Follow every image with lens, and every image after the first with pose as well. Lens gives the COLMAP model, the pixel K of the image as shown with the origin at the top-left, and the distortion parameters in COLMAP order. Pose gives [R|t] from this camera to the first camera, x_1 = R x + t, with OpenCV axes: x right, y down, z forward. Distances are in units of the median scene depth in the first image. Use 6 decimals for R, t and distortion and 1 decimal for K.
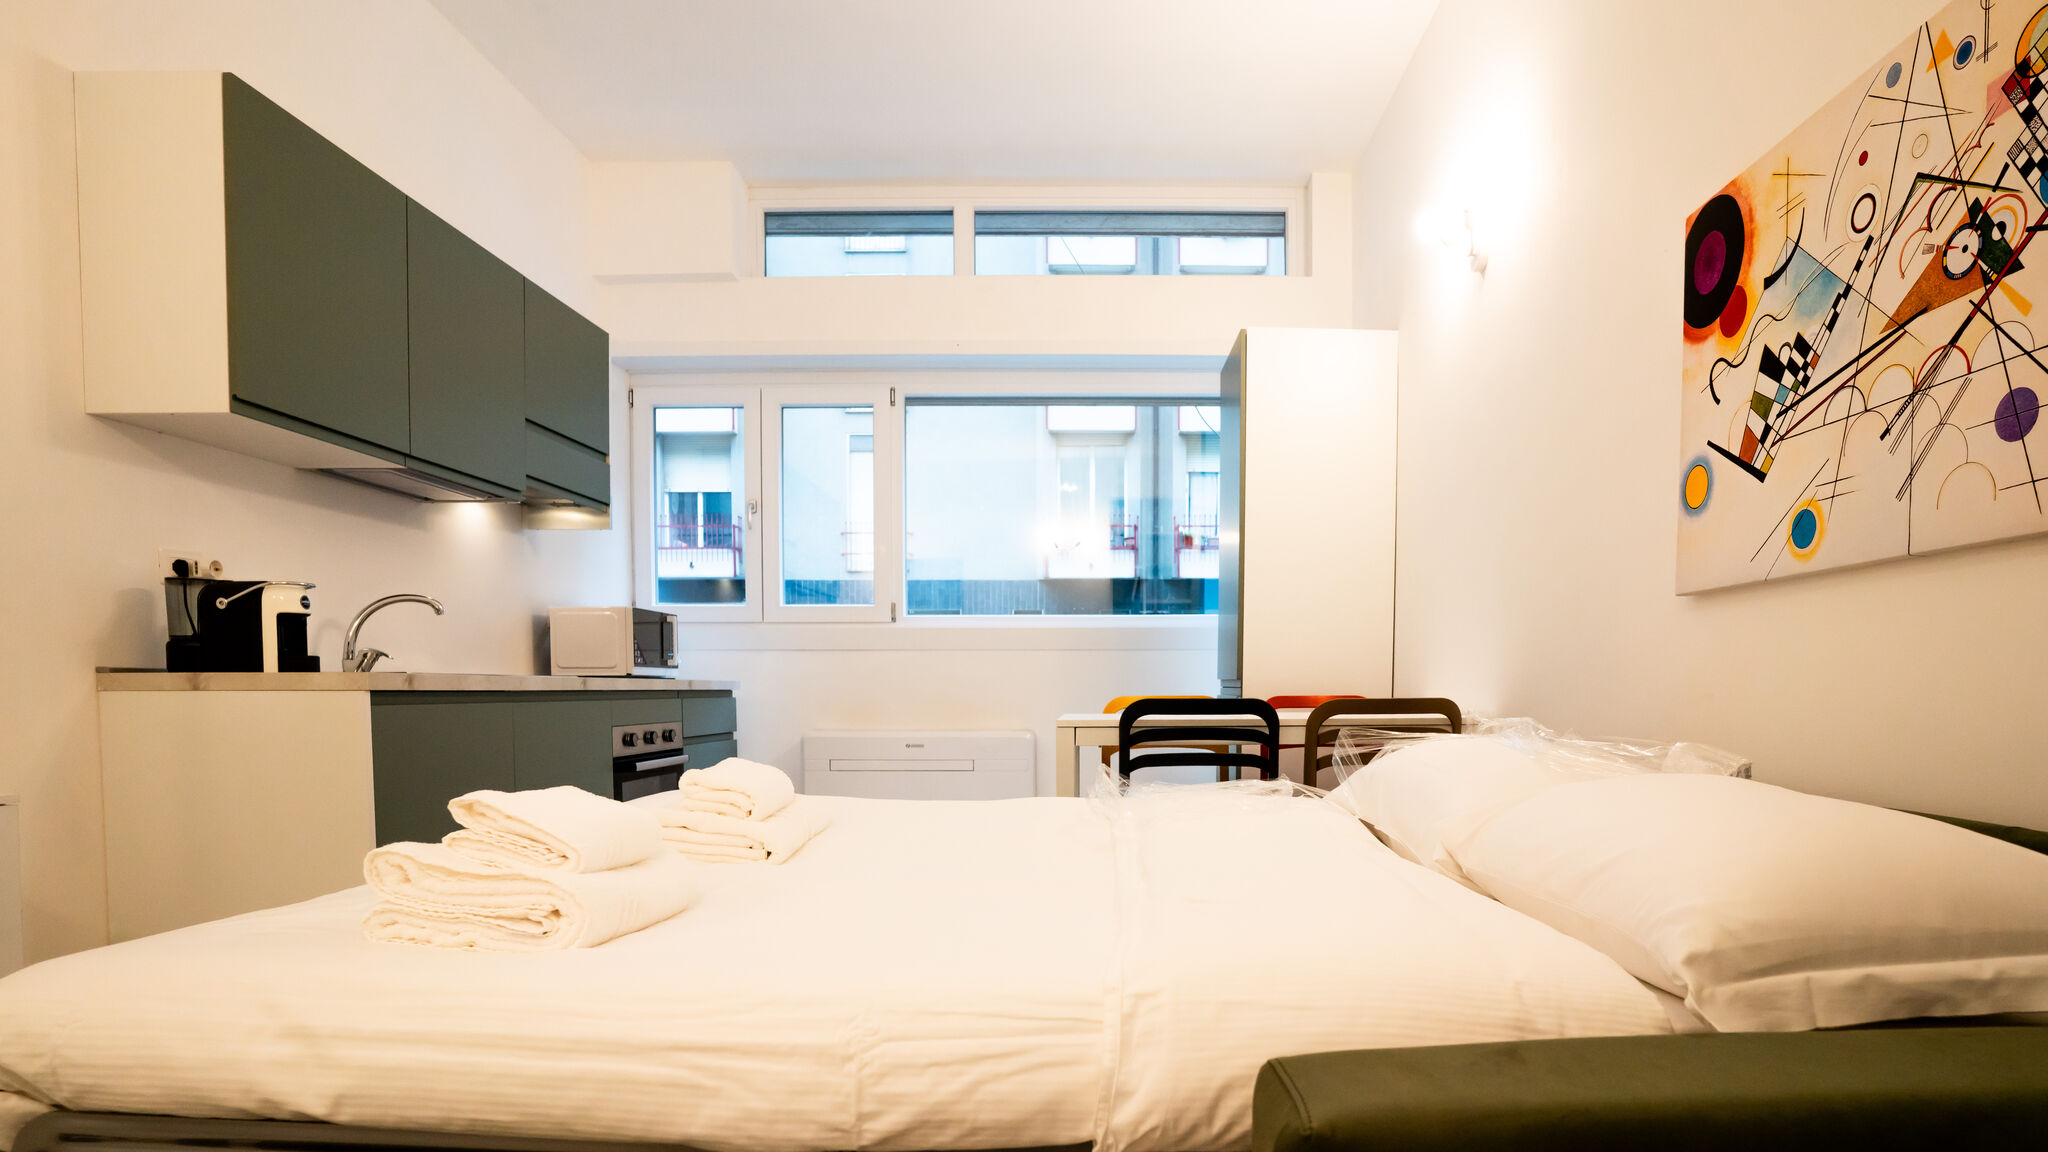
lens RADIAL K [[1125.8, 0, 1130.2], [0, 1125.8, 748.0], [0, 0, 1]] dist [-0.060726, 0.026078]
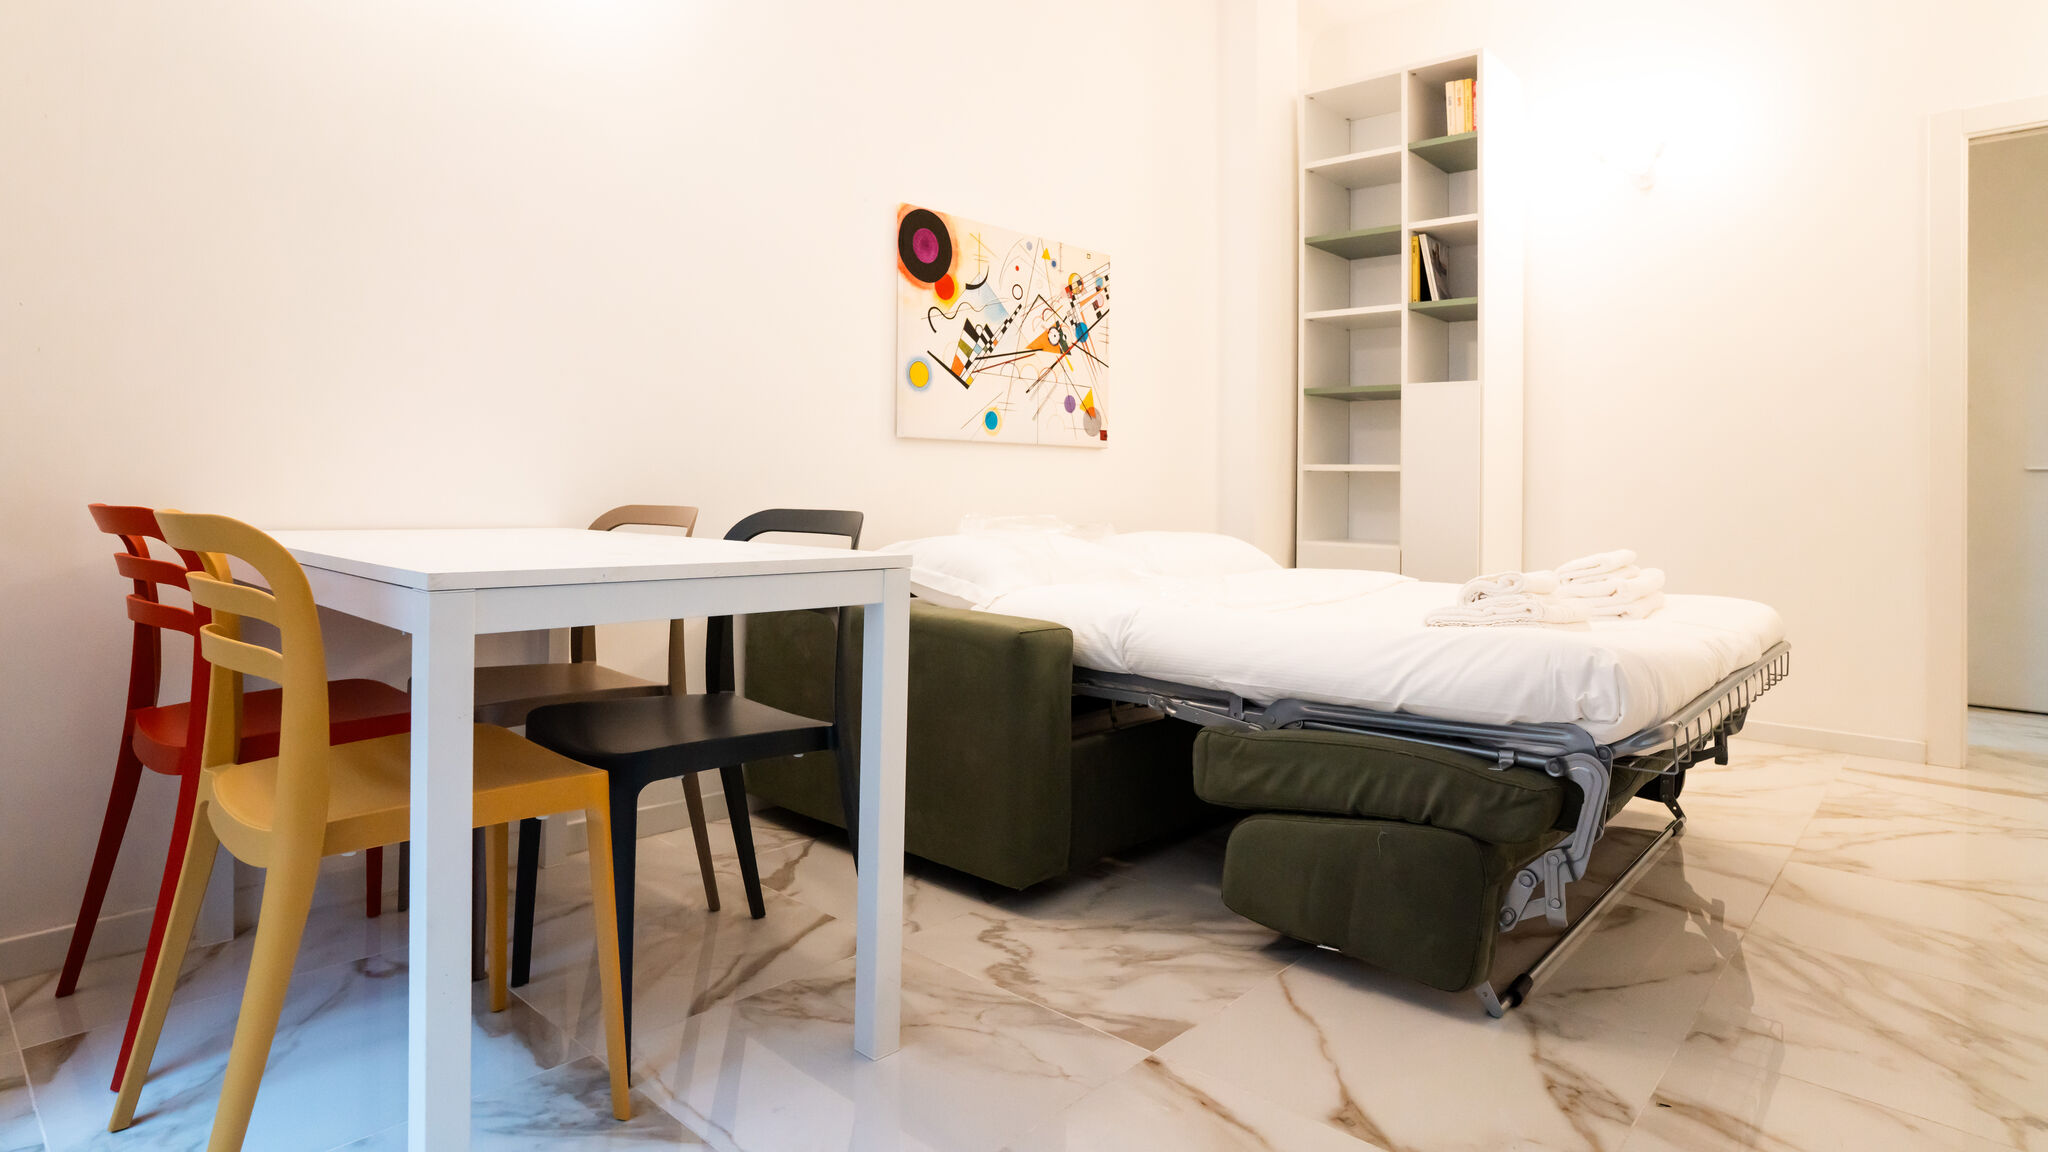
lens RADIAL K [[1098.2, 0, 1011.4], [0, 1098.2, 461.9], [0, 0, 1]] dist [-0.067246, 0.036222]
pose [[-0.709977, 0.005853, 0.704200, -0.787471], [0.019285, 0.999752, 0.011133, -0.127266], [-0.703961, 0.021485, -0.709914, 2.194667]]
